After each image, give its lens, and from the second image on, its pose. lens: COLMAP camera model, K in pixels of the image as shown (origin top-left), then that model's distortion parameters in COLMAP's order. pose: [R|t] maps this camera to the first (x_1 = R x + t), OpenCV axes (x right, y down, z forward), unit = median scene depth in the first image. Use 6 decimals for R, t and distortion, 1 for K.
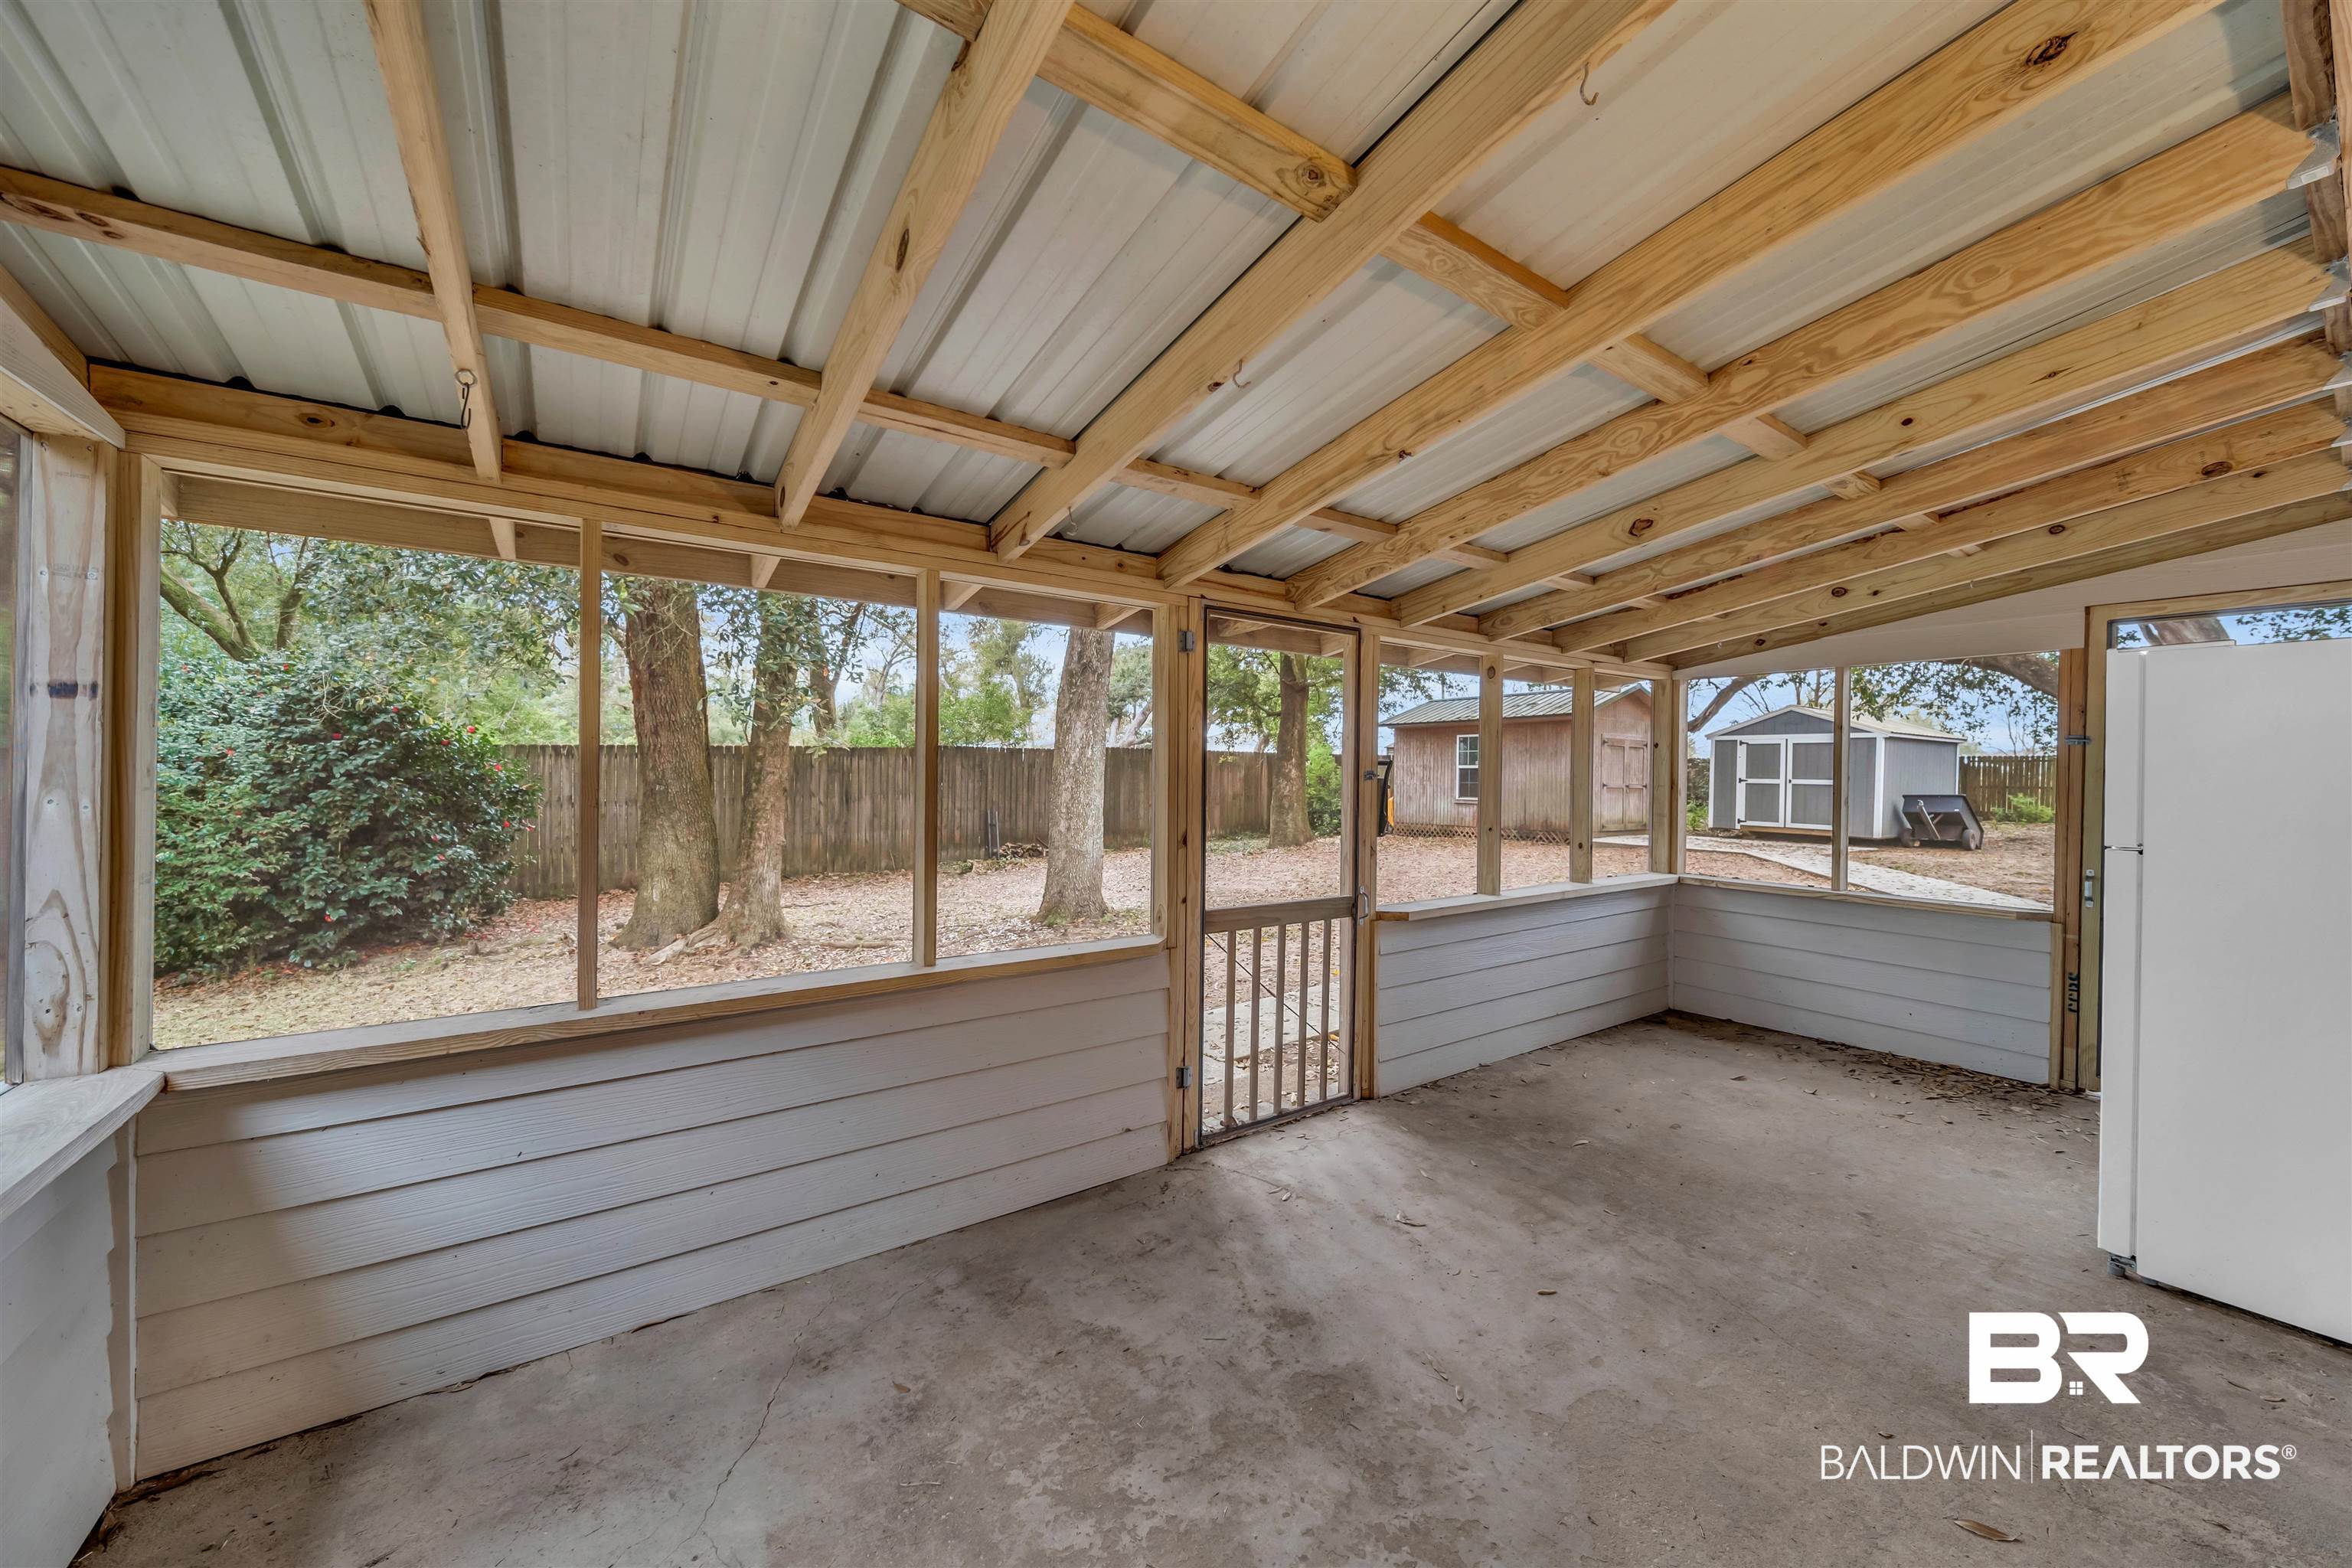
lens RADIAL K [[856.2, 0, 1176.0], [0, 856.2, 784.0], [0, 0, 1]] dist [0.001115, -0.000009]
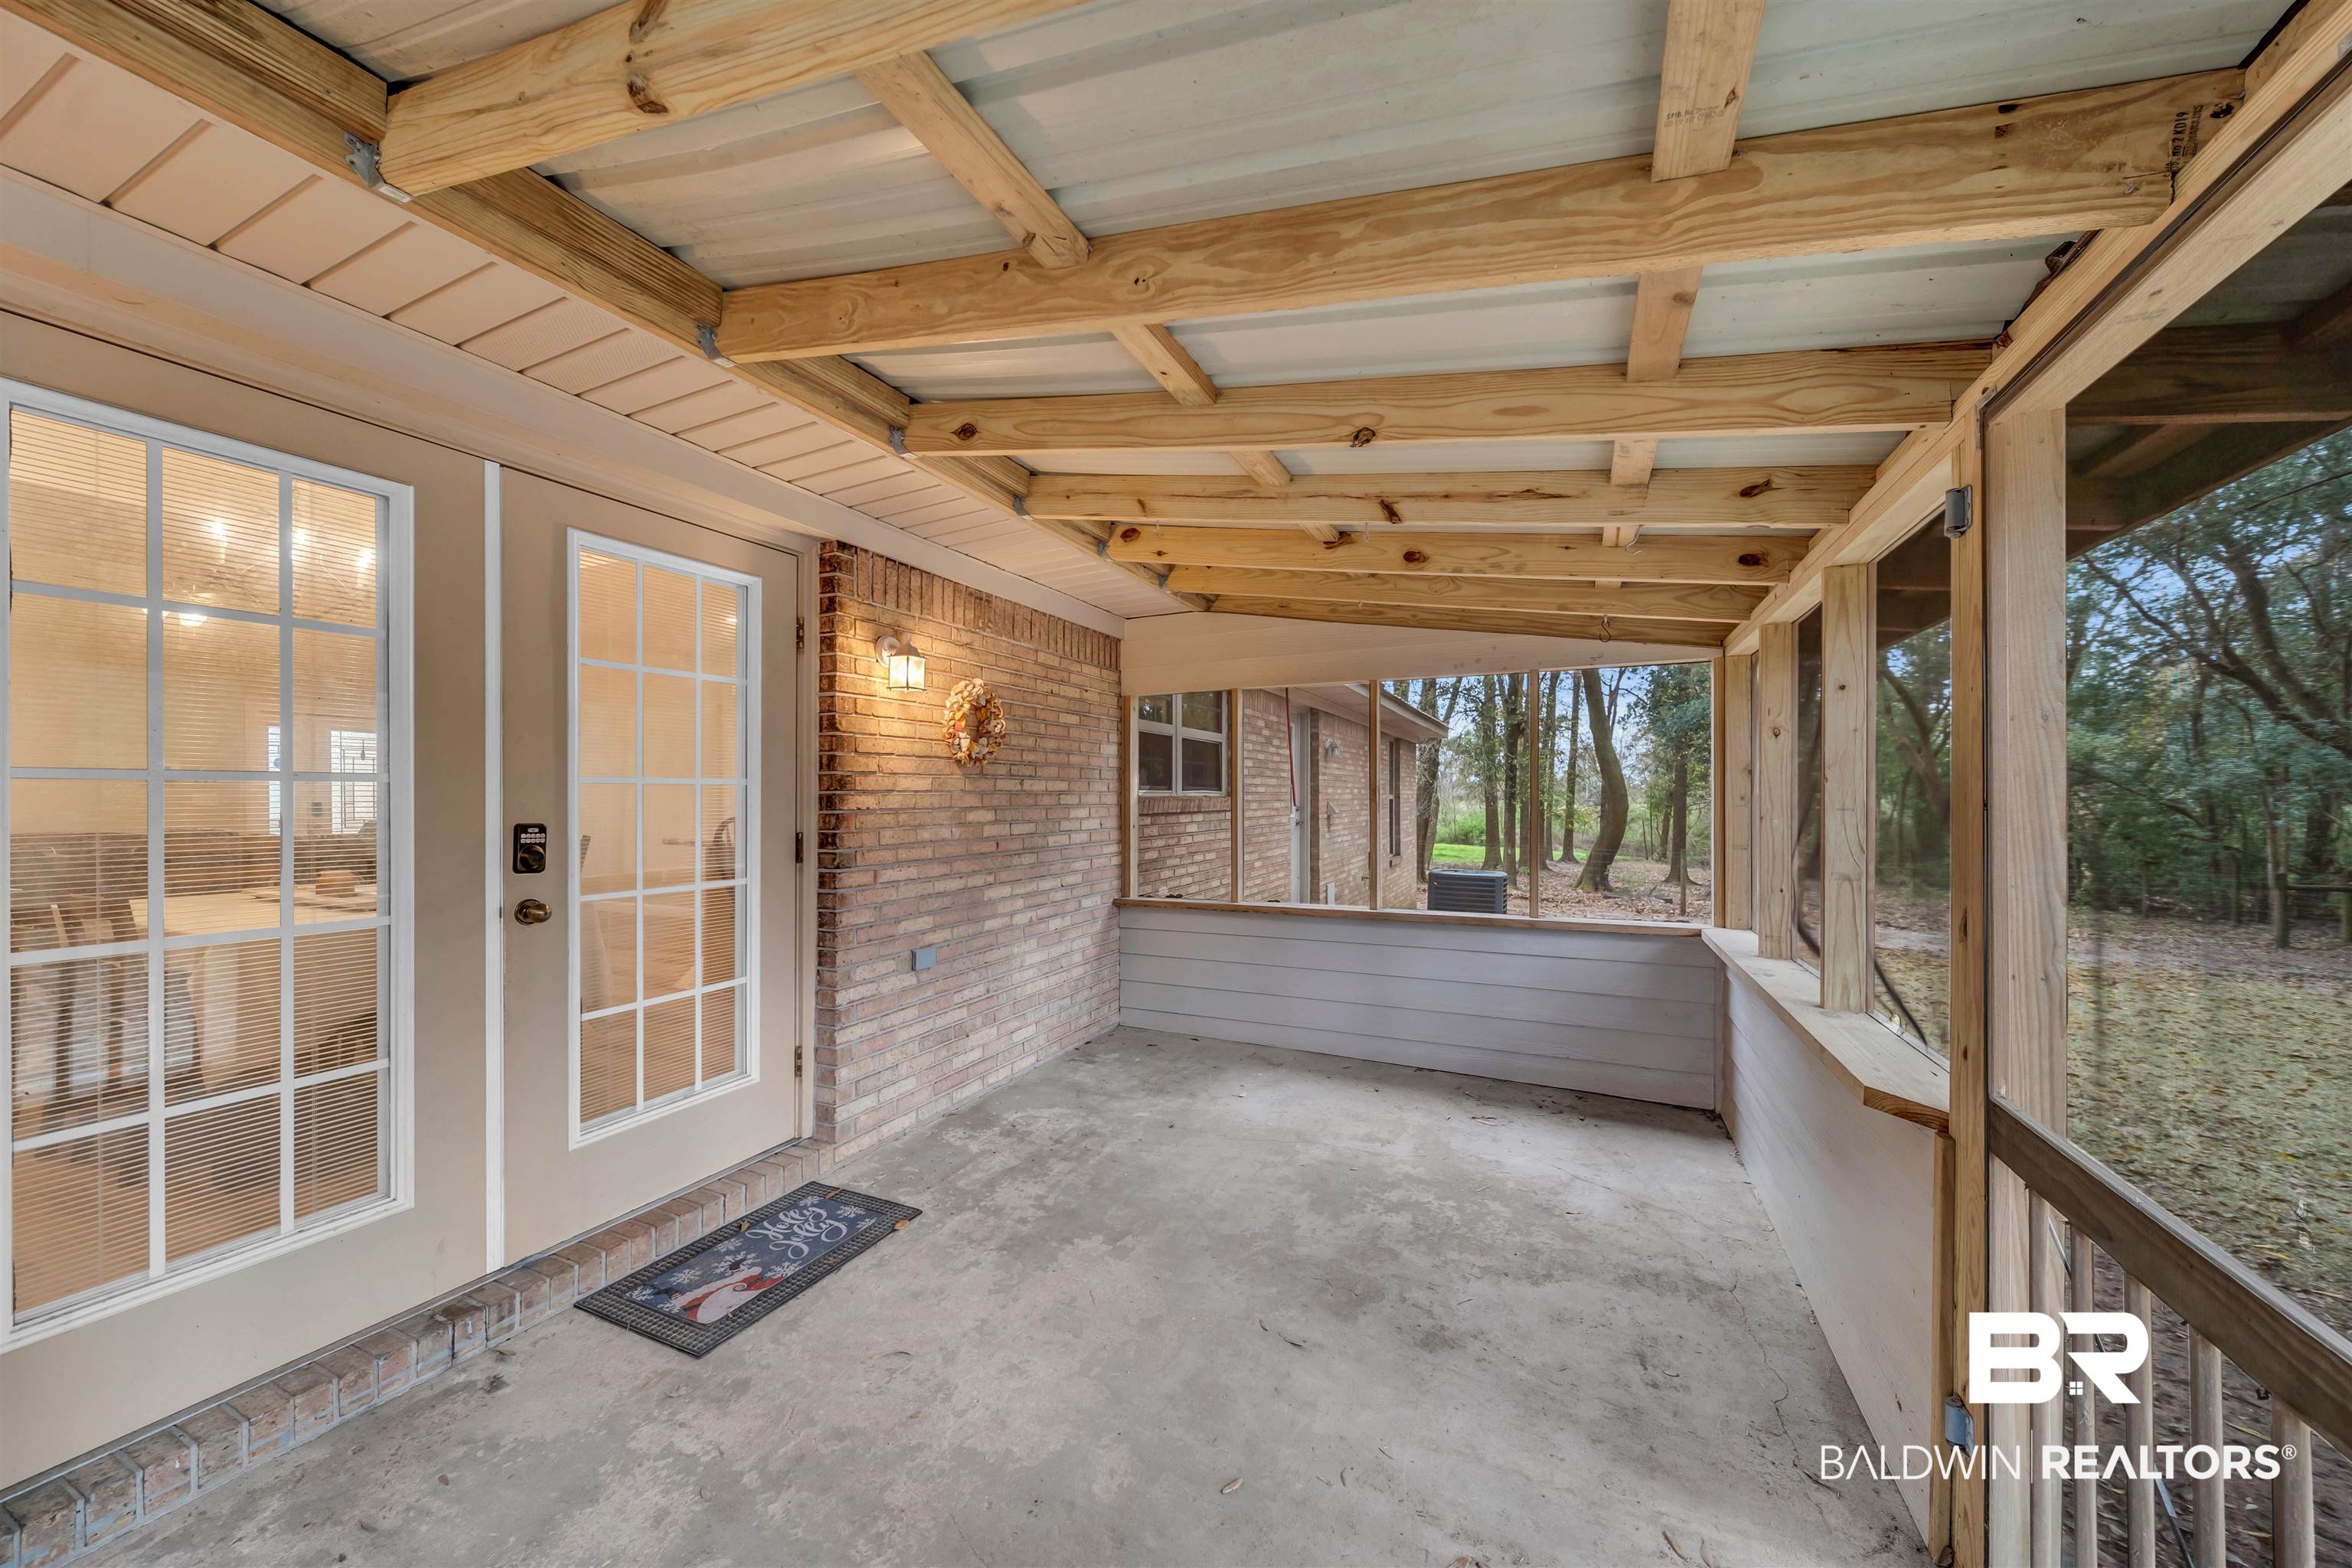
lens RADIAL K [[856.2, 0, 1176.0], [0, 856.2, 784.0], [0, 0, 1]] dist [0.001115, -0.000009]
pose [[-0.861768, -0.015150, -0.507076, 0.933997], [-0.012580, 0.999885, -0.008493, -0.009480], [0.507147, -0.000940, -0.861859, 1.753125]]
